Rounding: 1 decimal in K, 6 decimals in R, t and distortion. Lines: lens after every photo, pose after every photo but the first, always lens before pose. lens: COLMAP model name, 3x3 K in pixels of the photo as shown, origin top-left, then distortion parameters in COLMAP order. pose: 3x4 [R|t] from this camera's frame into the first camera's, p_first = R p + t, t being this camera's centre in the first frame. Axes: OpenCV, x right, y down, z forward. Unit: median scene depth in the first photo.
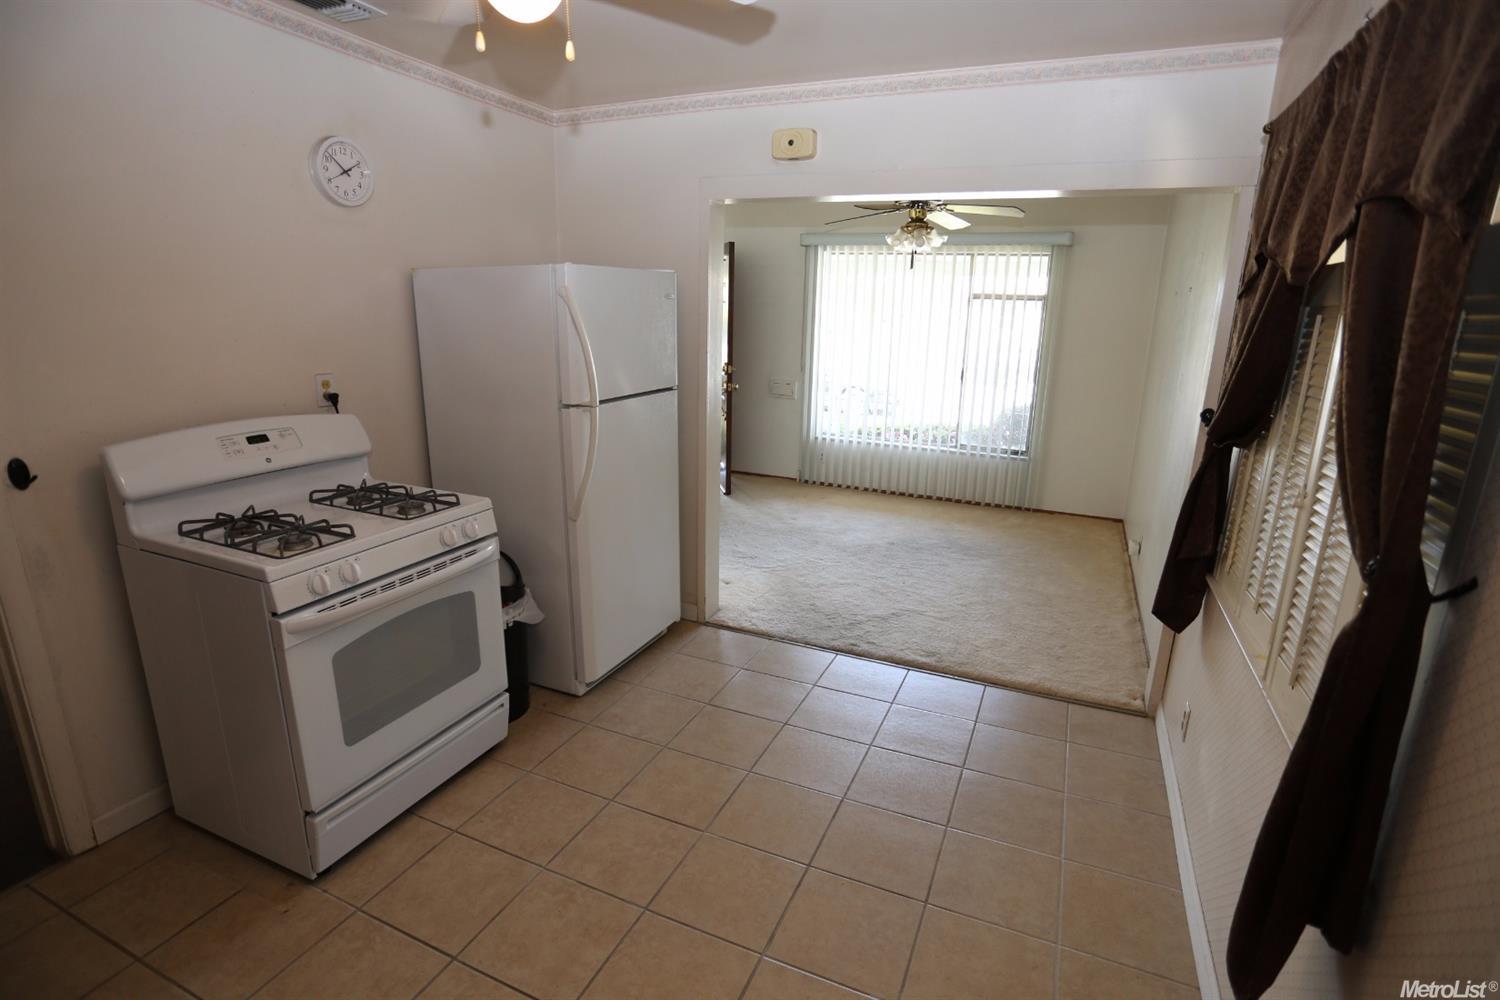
lens RADIAL K [[737.2, 0, 750.0], [0, 737.2, 500.0], [0, 0, 1]] dist [-0.003373, -0.000071]
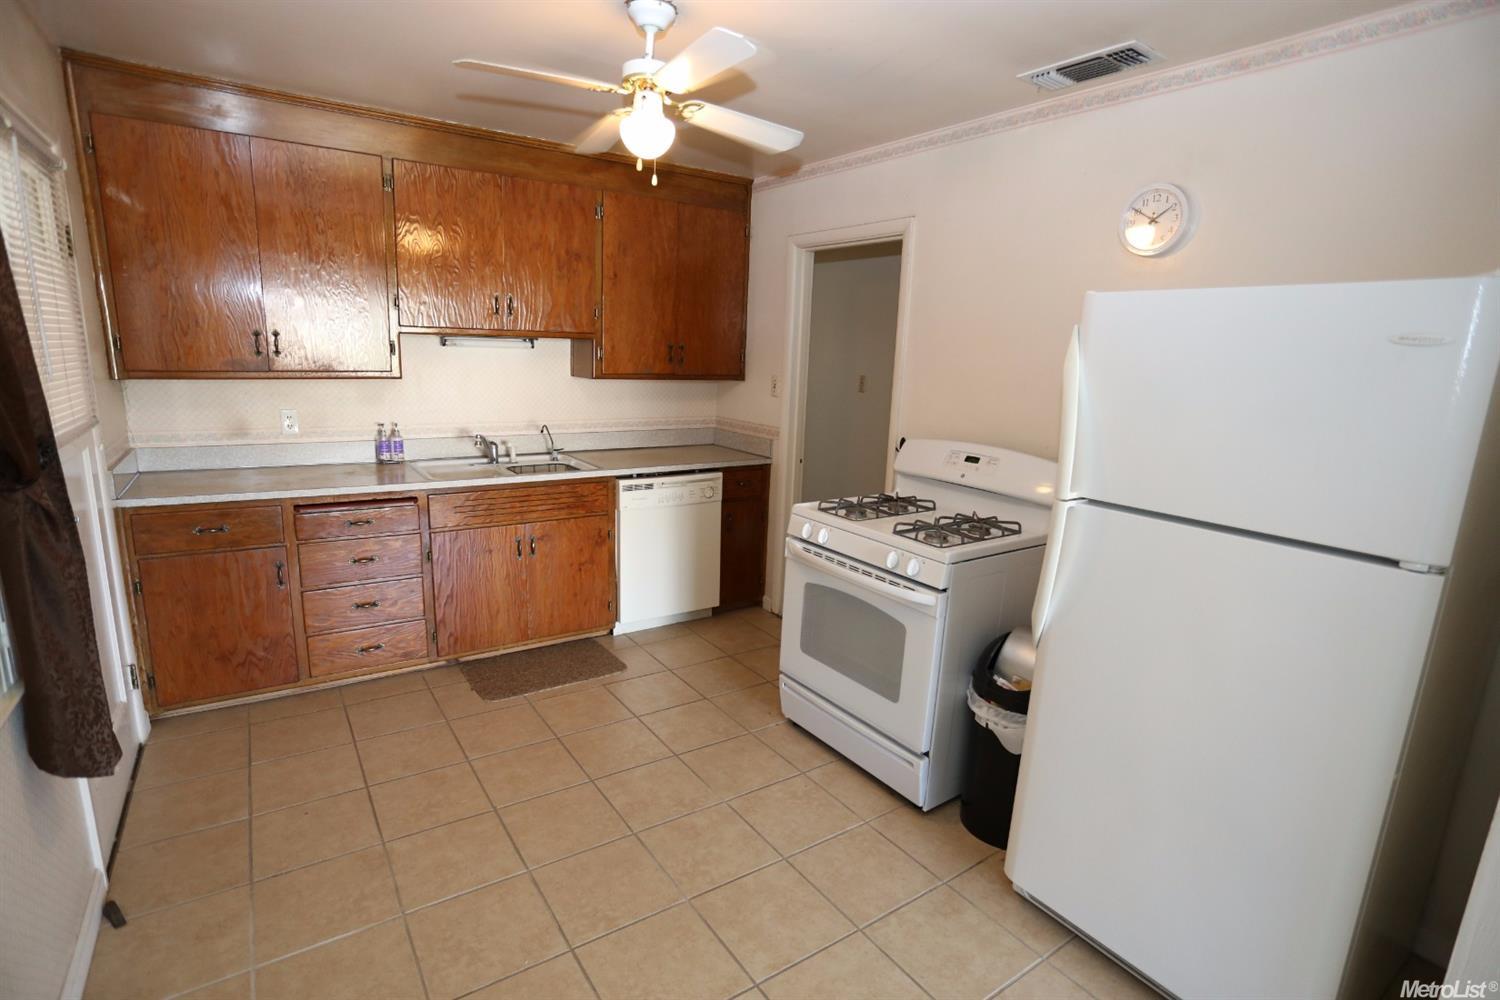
lens RADIAL K [[737.2, 0, 750.0], [0, 737.2, 500.0], [0, 0, 1]] dist [-0.003373, -0.000071]
pose [[-0.509197, 0.139263, -0.849308, 0.637852], [-0.267266, 0.912447, 0.309854, -0.325665], [0.818100, 0.384768, -0.427395, 1.323229]]
